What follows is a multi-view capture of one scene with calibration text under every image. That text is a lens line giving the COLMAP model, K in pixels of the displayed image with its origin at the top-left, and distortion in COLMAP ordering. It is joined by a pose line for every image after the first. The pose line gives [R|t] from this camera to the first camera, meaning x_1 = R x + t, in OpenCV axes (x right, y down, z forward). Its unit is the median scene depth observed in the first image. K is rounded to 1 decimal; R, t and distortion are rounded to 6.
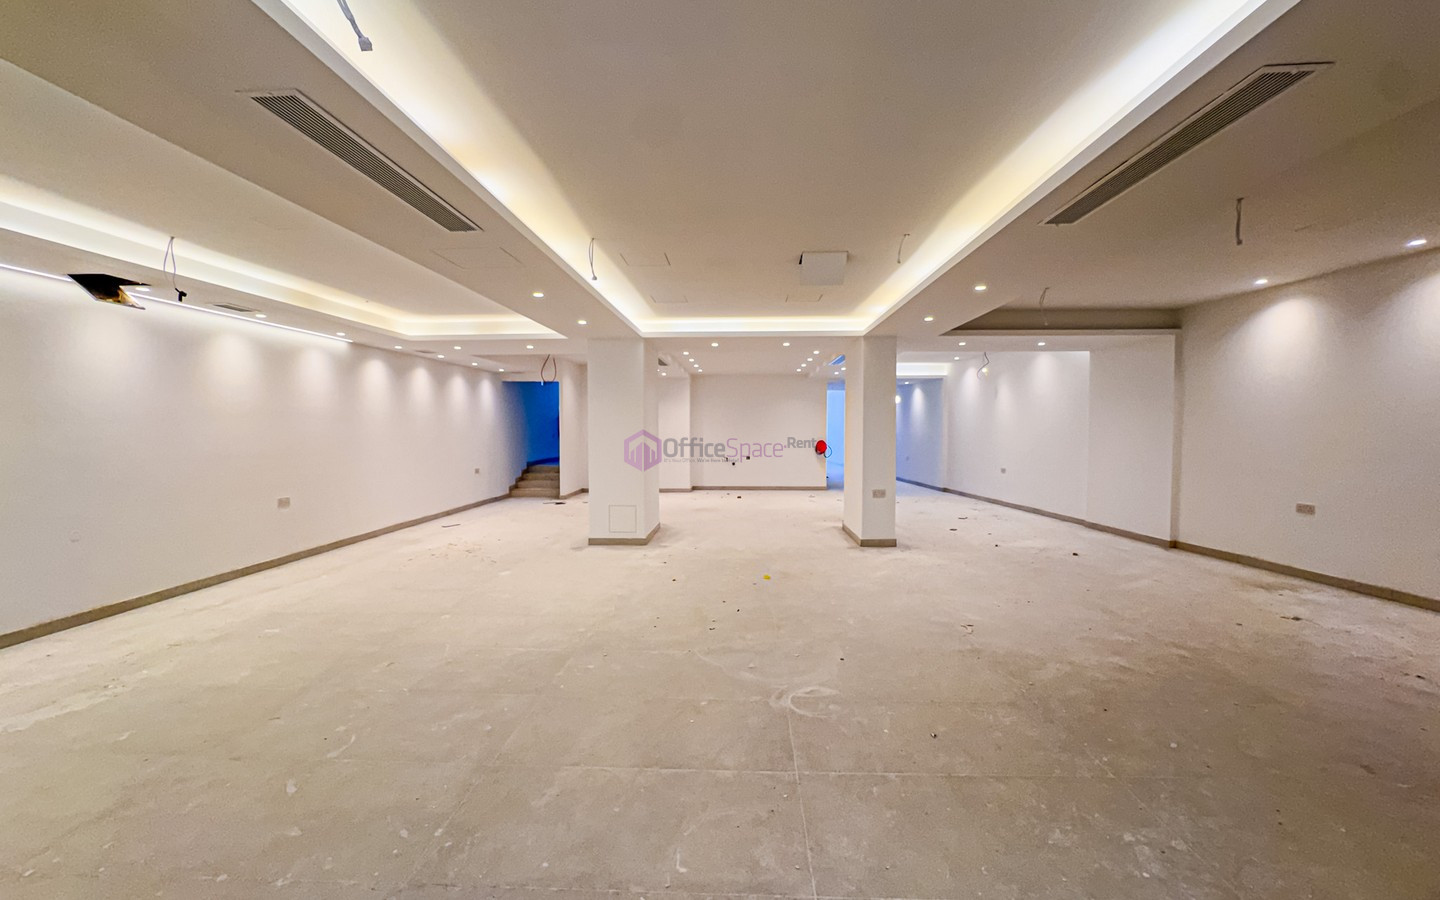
lens RADIAL K [[586.0, 0, 715.4], [0, 586.0, 438.8], [0, 0, 1]] dist [-0.004659, 0.002120]
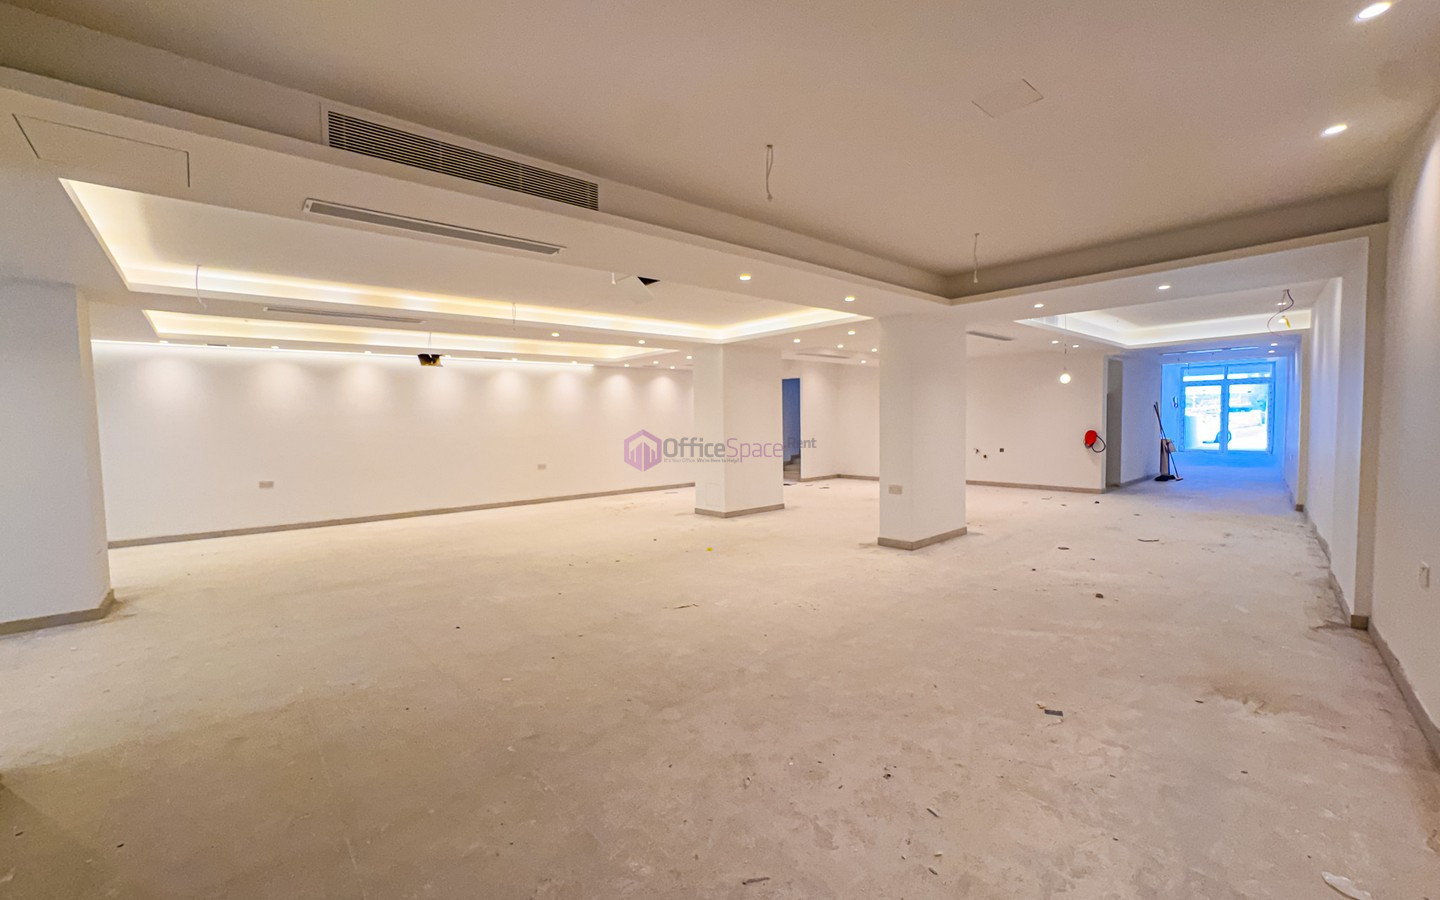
lens RADIAL K [[586.0, 0, 717.0], [0, 586.0, 453.8], [0, 0, 1]] dist [-0.004659, 0.002120]
pose [[0.682949, 0.032041, -0.729763, 0.956128], [0.003128, 0.998900, 0.046786, -0.006878], [0.730459, -0.034236, 0.682098, 0.238055]]
